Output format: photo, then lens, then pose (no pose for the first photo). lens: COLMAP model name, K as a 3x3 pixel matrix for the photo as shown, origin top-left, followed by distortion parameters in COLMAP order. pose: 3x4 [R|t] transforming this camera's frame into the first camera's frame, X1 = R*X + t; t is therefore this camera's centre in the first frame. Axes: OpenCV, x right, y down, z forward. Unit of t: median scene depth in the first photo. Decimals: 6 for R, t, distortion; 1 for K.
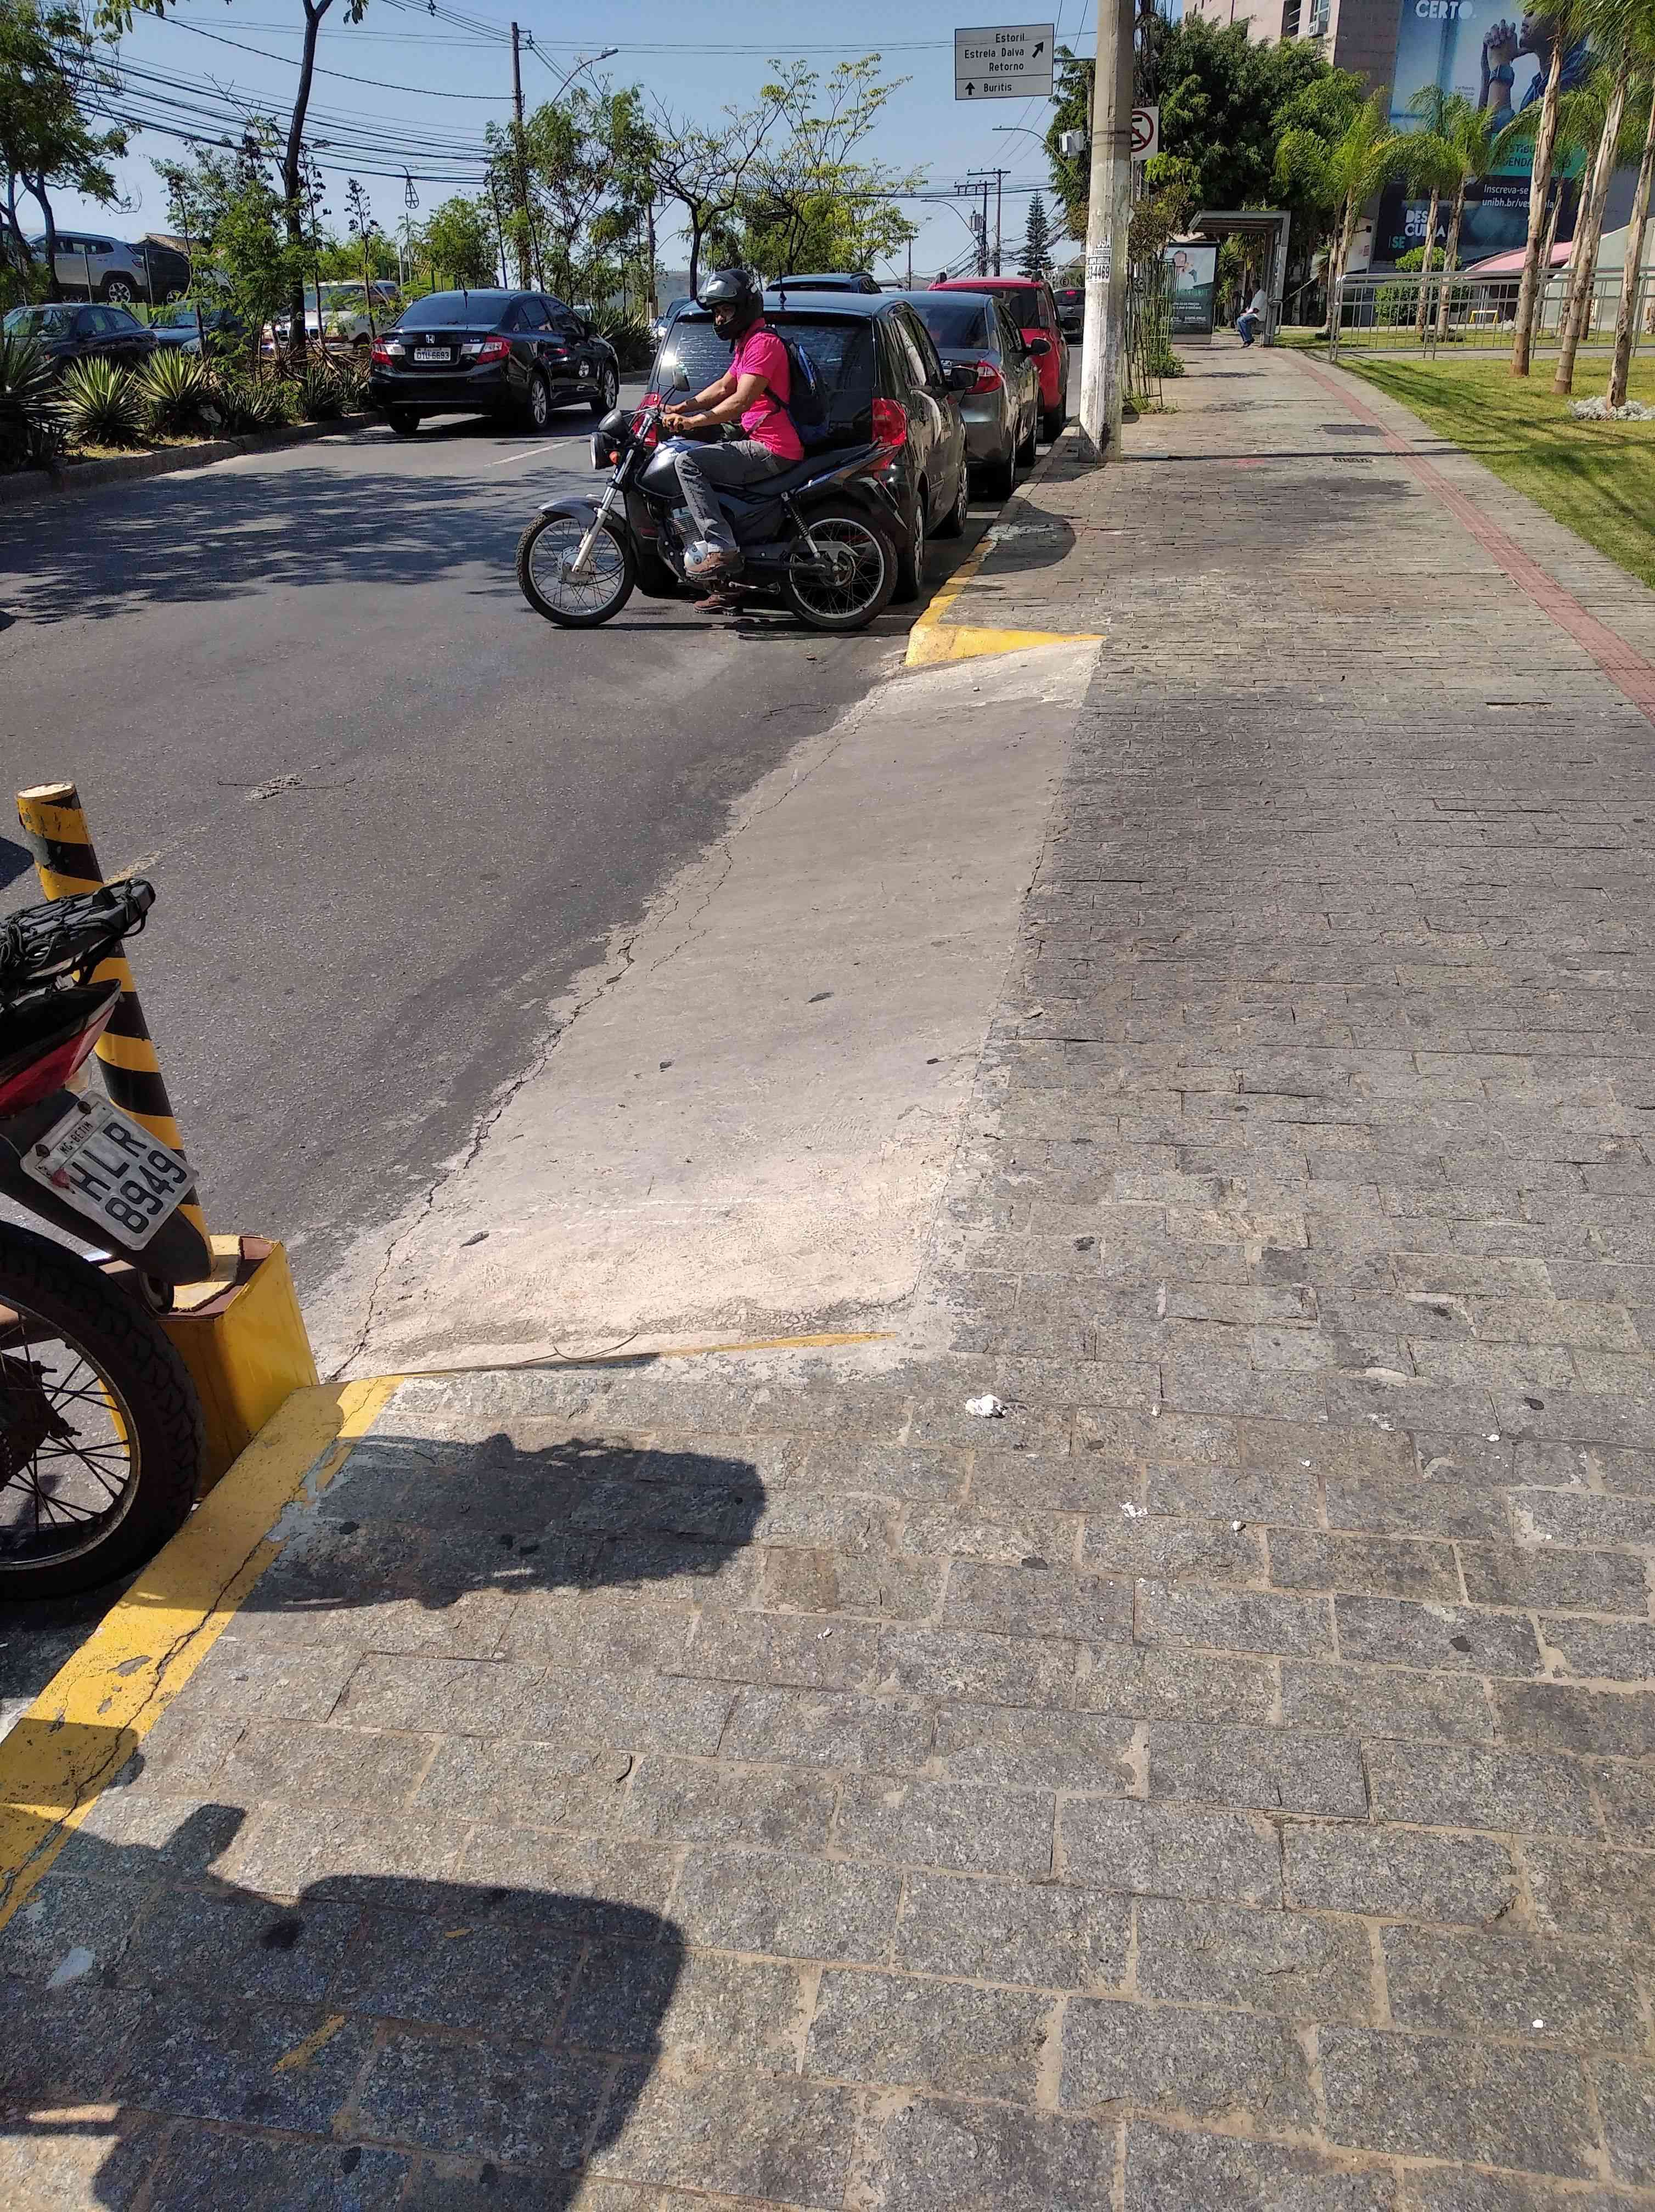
lens RADIAL K [[1714.7, 0, 810.0], [0, 1714.7, 1109.3], [0, 0, 1]] dist [0.031096, -0.048490]
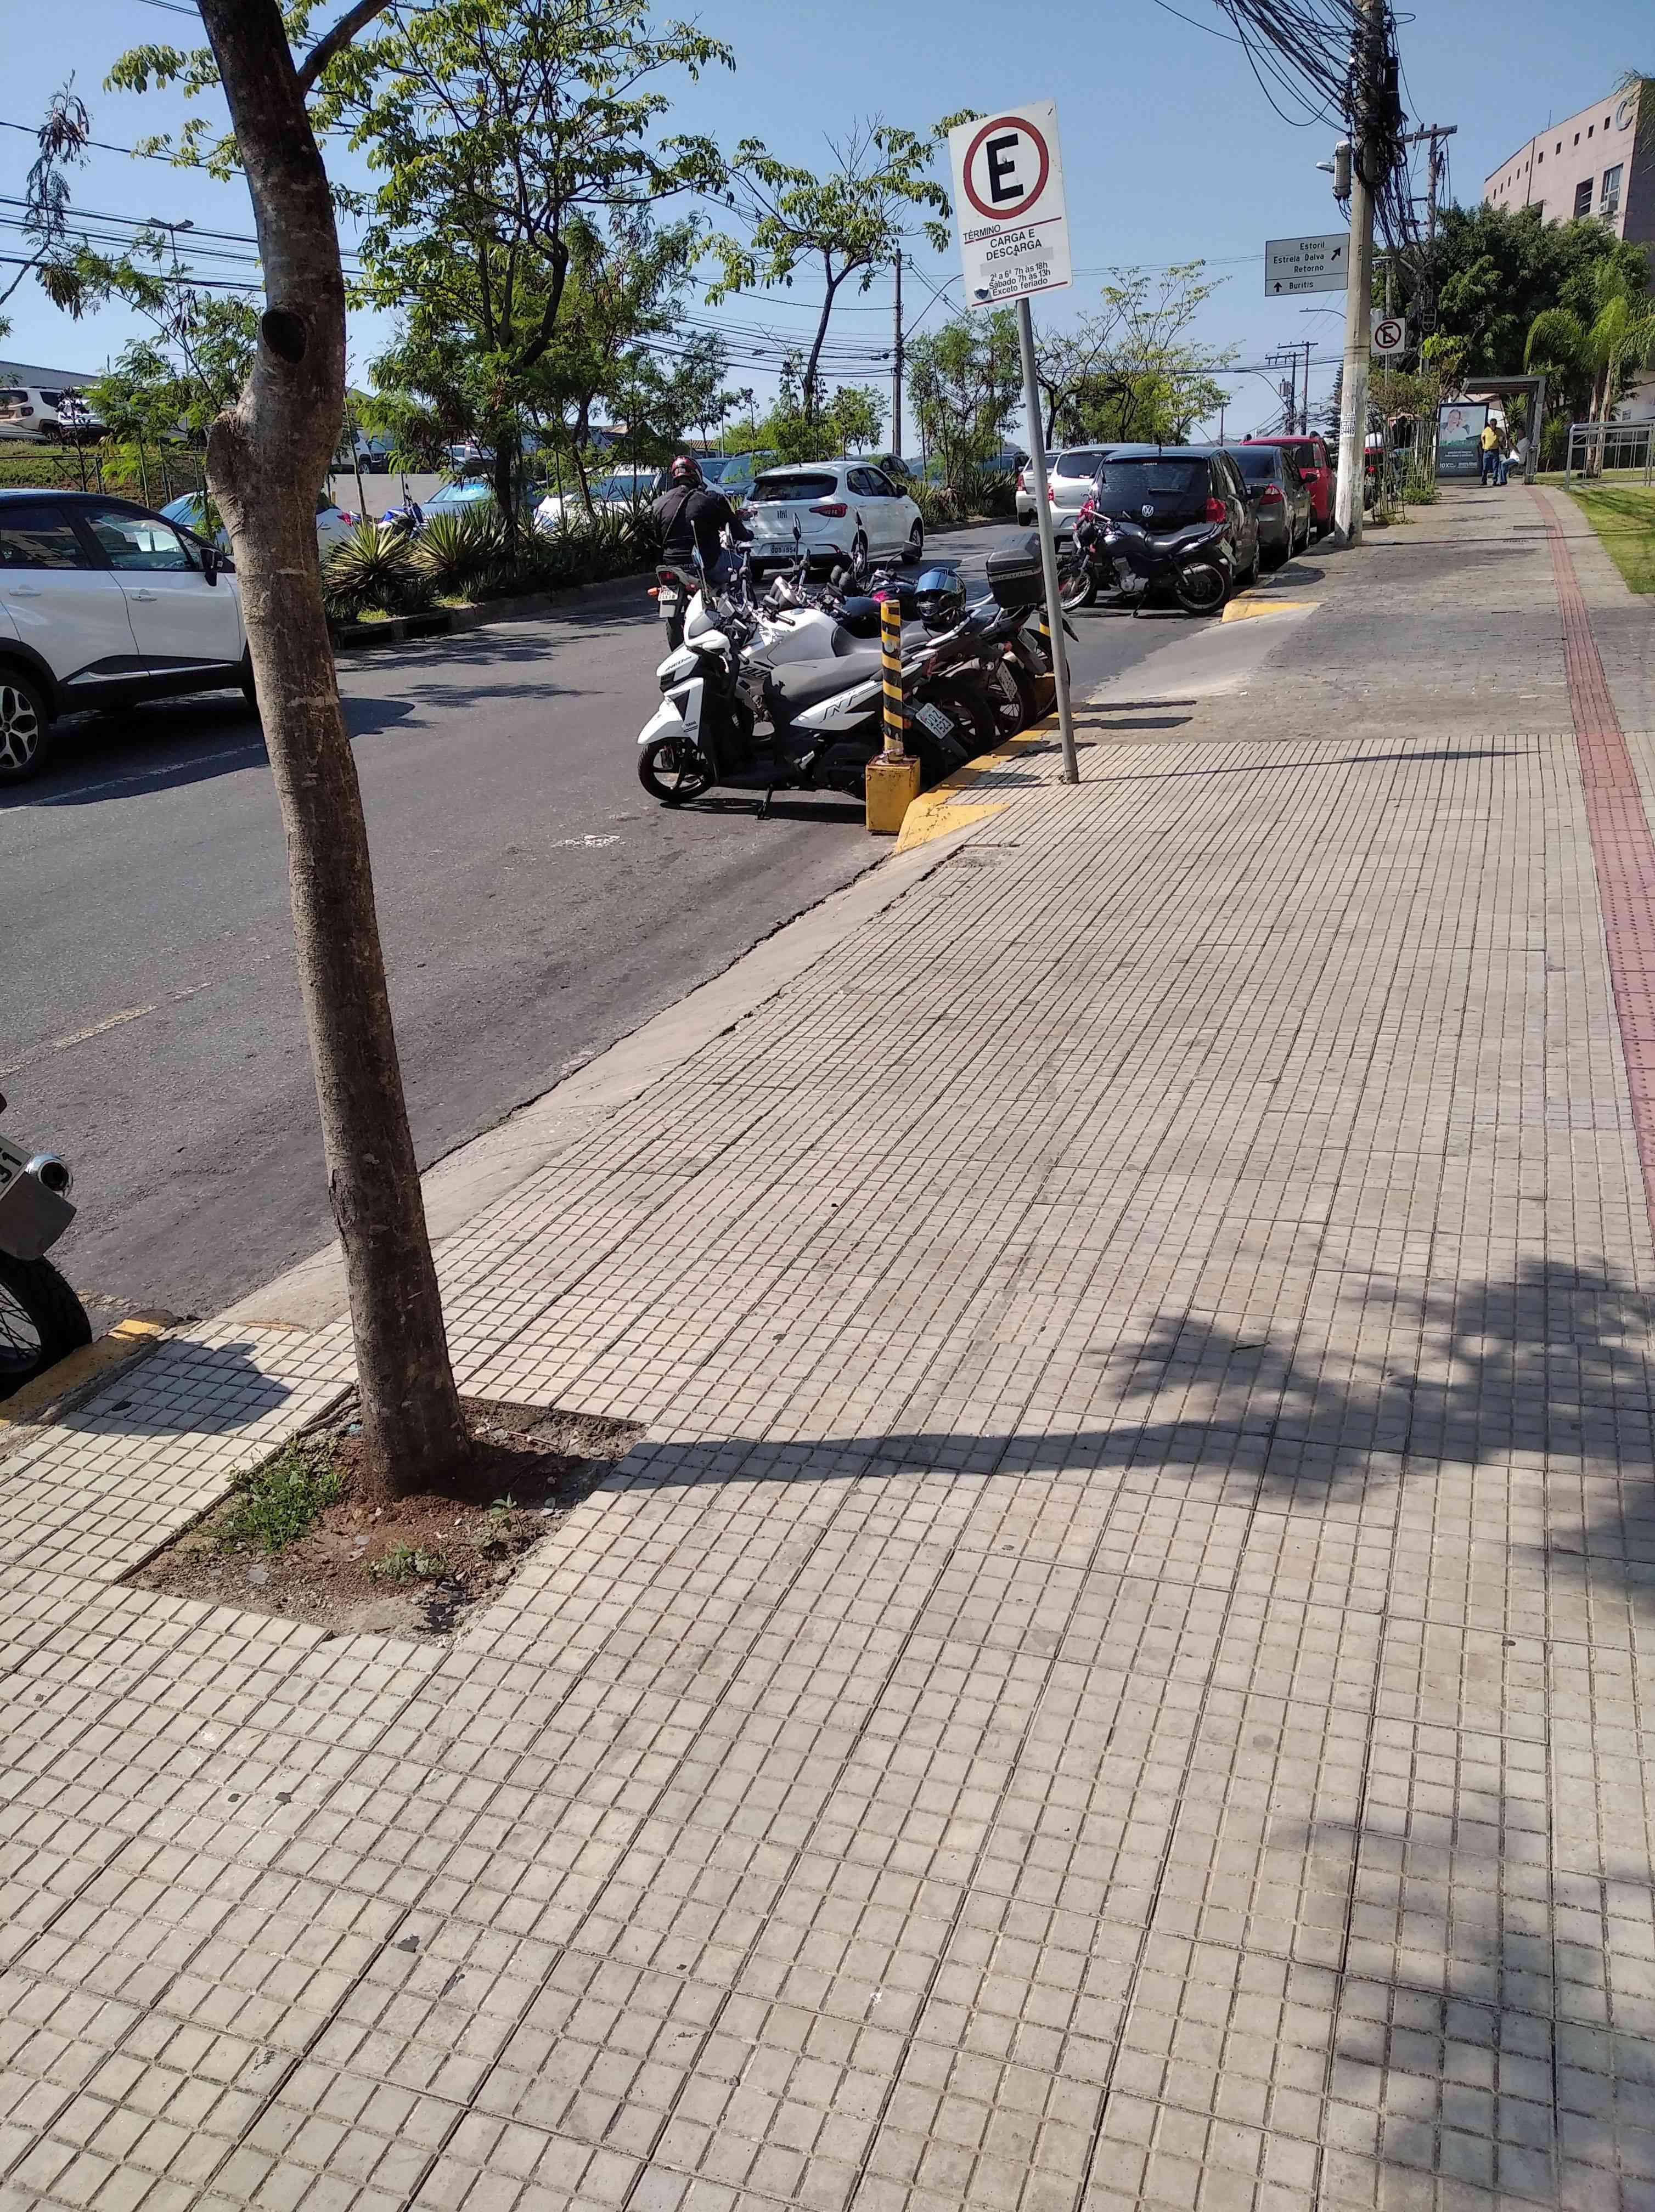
lens RADIAL K [[1714.7, 0, 821.9], [0, 1714.7, 1118.6], [0, 0, 1]] dist [0.031096, -0.048490]
pose [[0.986719, 0.029094, -0.159811, -0.038218], [-0.041535, 0.996313, -0.075068, 0.274602], [0.157037, 0.080709, 0.984289, -0.565563]]
